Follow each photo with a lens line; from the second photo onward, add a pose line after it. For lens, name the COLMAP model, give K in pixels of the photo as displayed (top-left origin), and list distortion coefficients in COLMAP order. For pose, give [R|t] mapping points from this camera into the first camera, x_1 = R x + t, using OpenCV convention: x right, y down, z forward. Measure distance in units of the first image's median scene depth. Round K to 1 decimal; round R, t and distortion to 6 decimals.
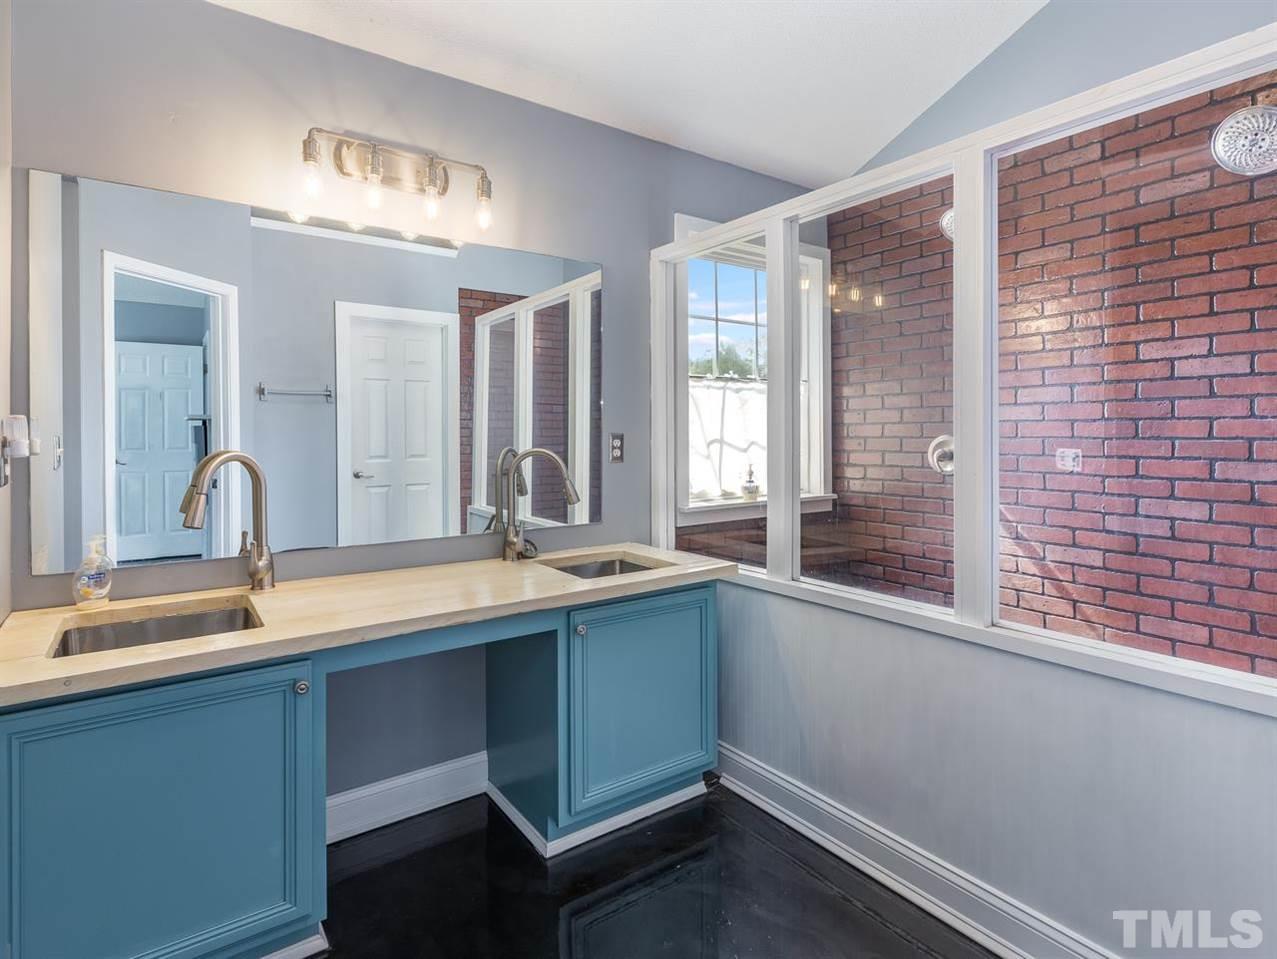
lens RADIAL K [[663.9, 0, 638.4], [0, 663.9, 452.8], [0, 0, 1]] dist [0.001710, 0.001069]
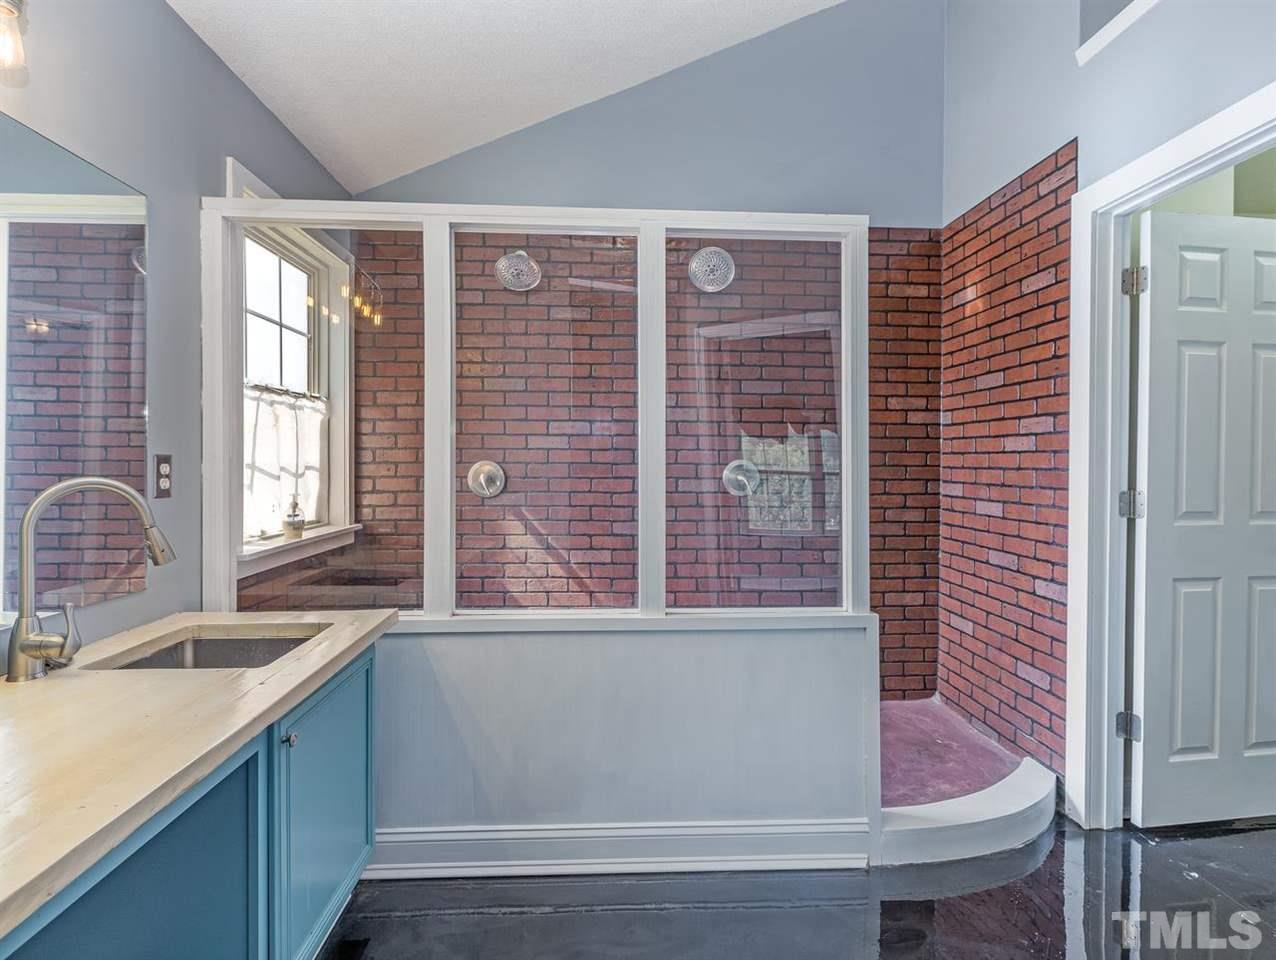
lens RADIAL K [[645.2, 0, 636.8], [0, 645.2, 493.0], [0, 0, 1]] dist [-0.042724, 0.000056]
pose [[0.537424, -0.033476, 0.842647, -0.313818], [0.015954, 0.999437, 0.029529, -0.001035], [-0.843161, -0.002426, 0.537656, 0.256678]]
